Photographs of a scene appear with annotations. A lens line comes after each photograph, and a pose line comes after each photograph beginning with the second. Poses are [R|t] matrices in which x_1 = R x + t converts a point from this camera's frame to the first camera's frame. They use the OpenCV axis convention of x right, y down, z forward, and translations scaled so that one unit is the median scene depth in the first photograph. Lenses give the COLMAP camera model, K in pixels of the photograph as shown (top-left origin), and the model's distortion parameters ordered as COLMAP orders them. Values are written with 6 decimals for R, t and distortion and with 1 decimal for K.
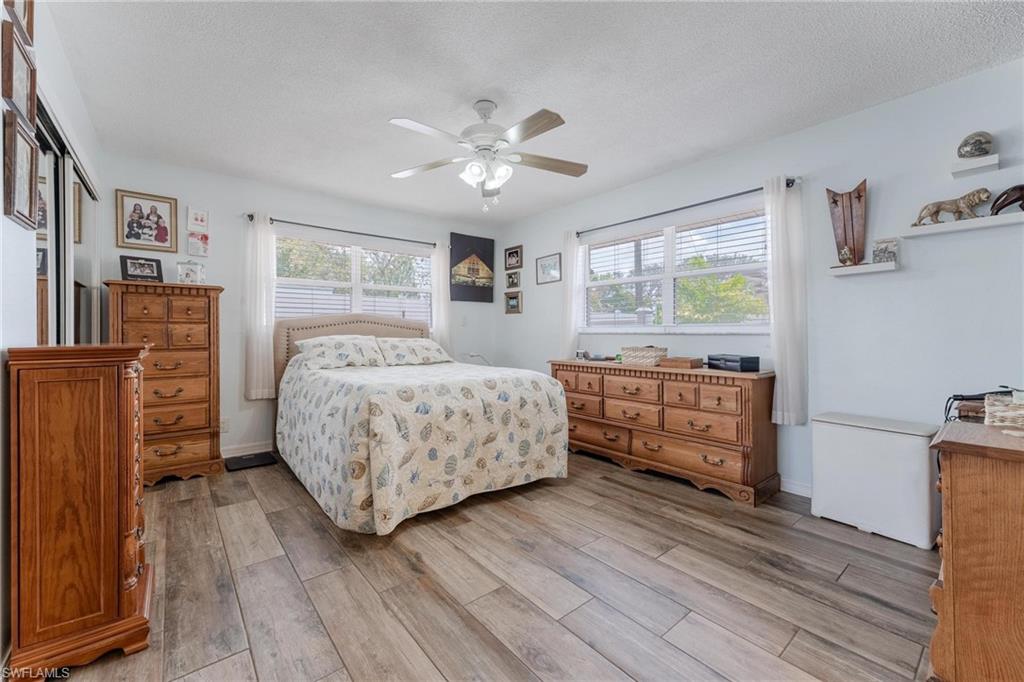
lens RADIAL K [[415.6, 0, 514.9], [0, 415.6, 335.3], [0, 0, 1]] dist [0.001405, -0.000187]
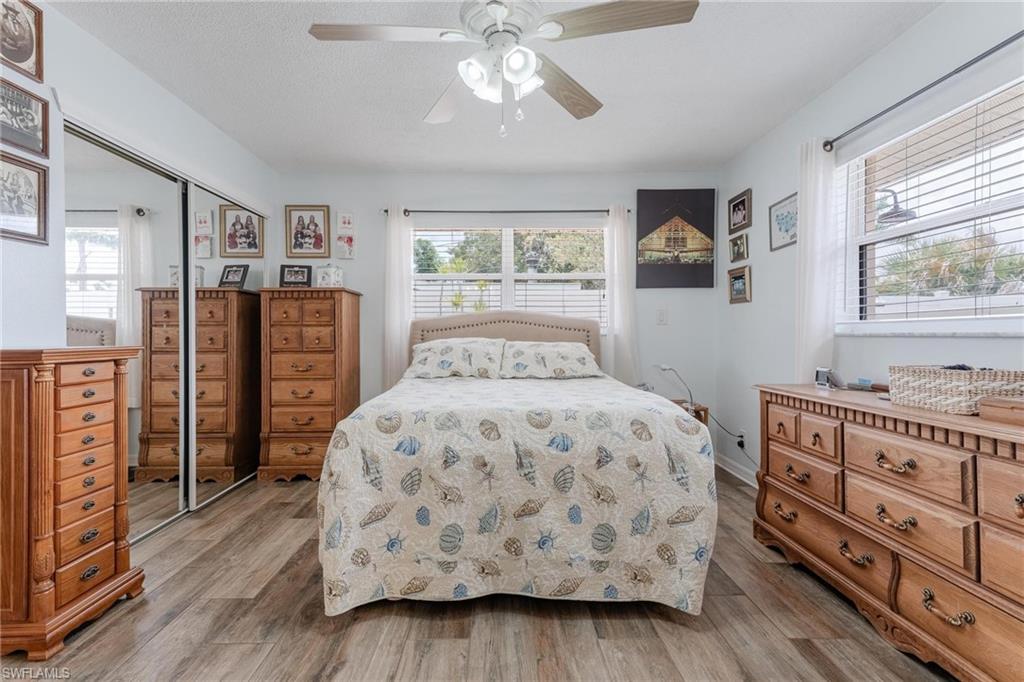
lens RADIAL K [[491.4, 0, 502.8], [0, 491.4, 335.4], [0, 0, 1]] dist [0.006511, 0.000986]
pose [[0.773046, -0.001488, -0.634349, 0.298071], [-0.000674, 0.999995, -0.003167, -0.002720], [0.634350, 0.002875, 0.773041, 0.340741]]
